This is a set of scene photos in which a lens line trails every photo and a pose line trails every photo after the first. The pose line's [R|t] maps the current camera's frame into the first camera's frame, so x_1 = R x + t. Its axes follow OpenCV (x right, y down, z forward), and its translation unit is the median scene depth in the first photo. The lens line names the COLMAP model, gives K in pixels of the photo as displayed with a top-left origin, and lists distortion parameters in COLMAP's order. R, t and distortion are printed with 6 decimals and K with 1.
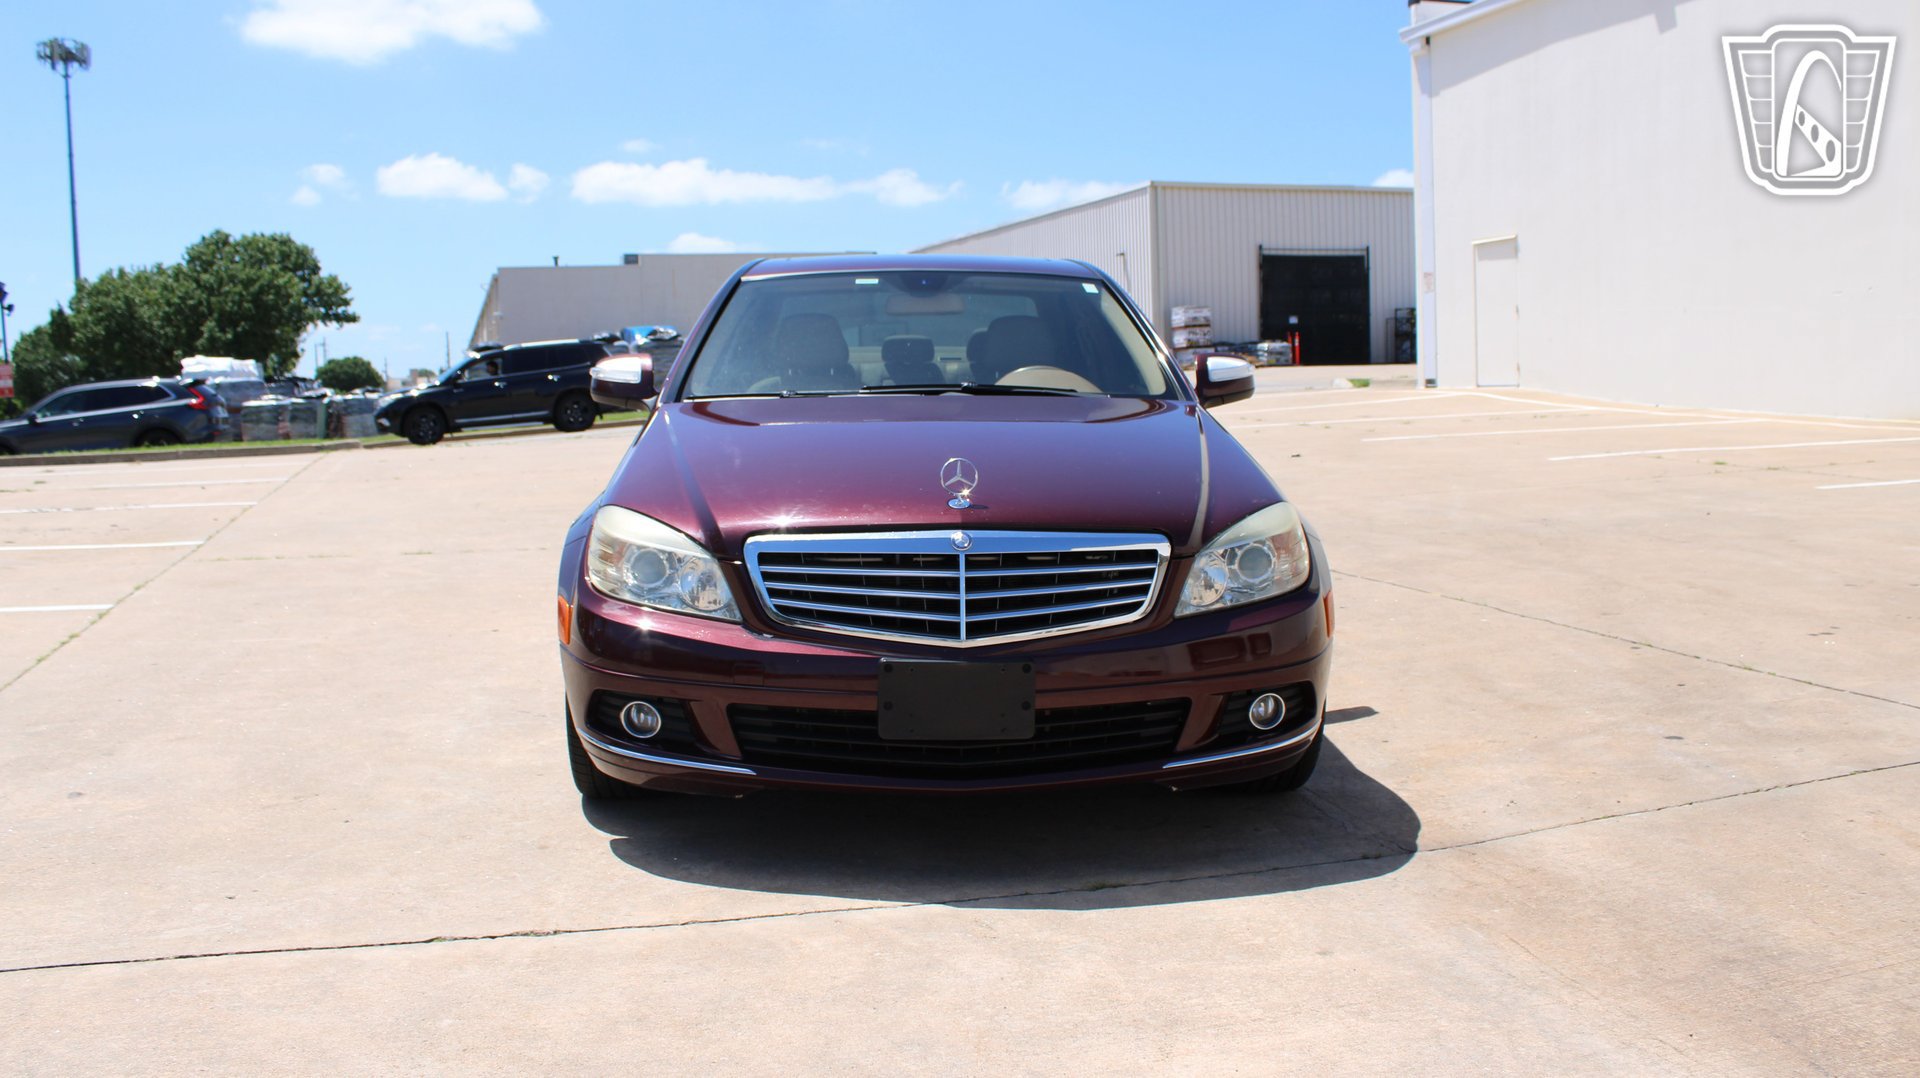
lens RADIAL K [[1595.5, 0, 953.6], [0, 1595.5, 533.2], [0, 0, 1]] dist [-0.164561, 0.147969]
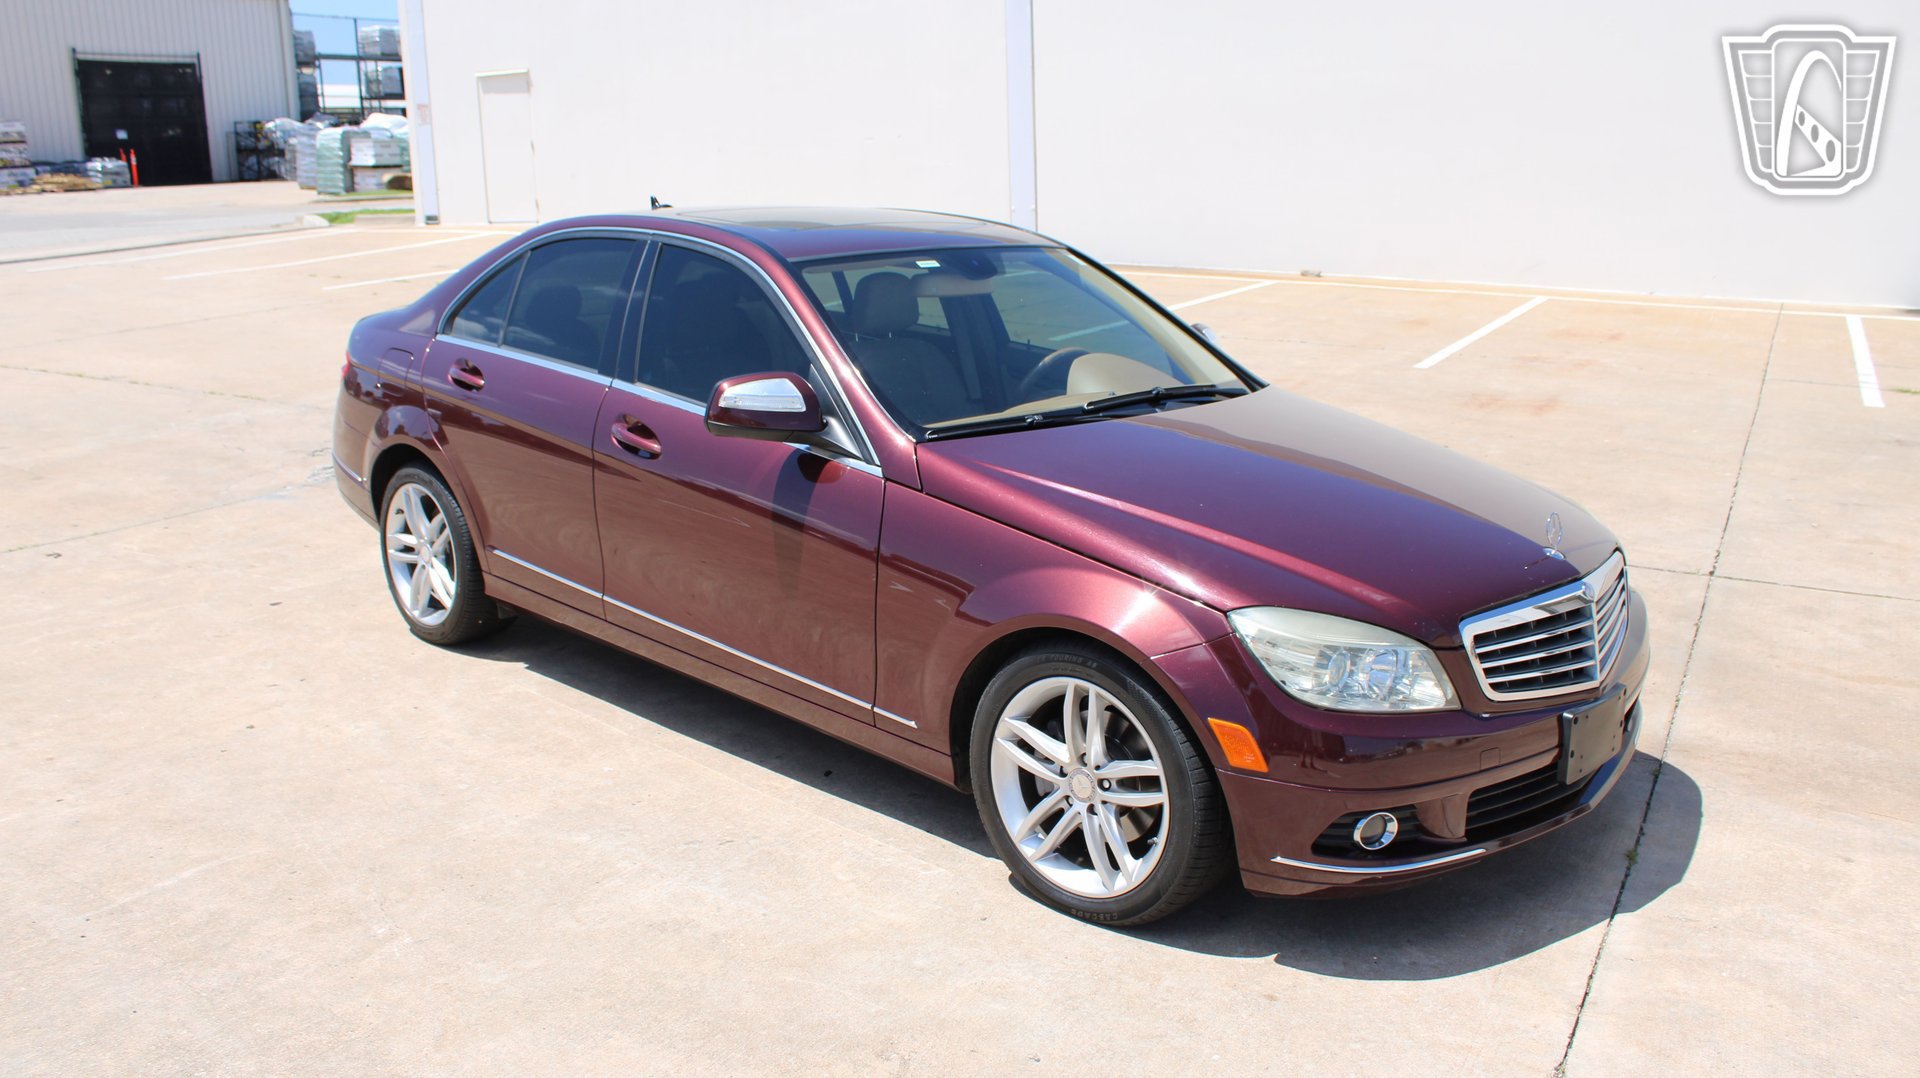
lens RADIAL K [[1595.5, 0, 953.6], [0, 1595.5, 533.2], [0, 0, 1]] dist [-0.164561, 0.147969]
pose [[0.730881, -0.147292, 0.666422, -0.149482], [0.062959, 0.986822, 0.149058, -0.032358], [-0.679595, -0.066986, 0.730522, 0.076469]]
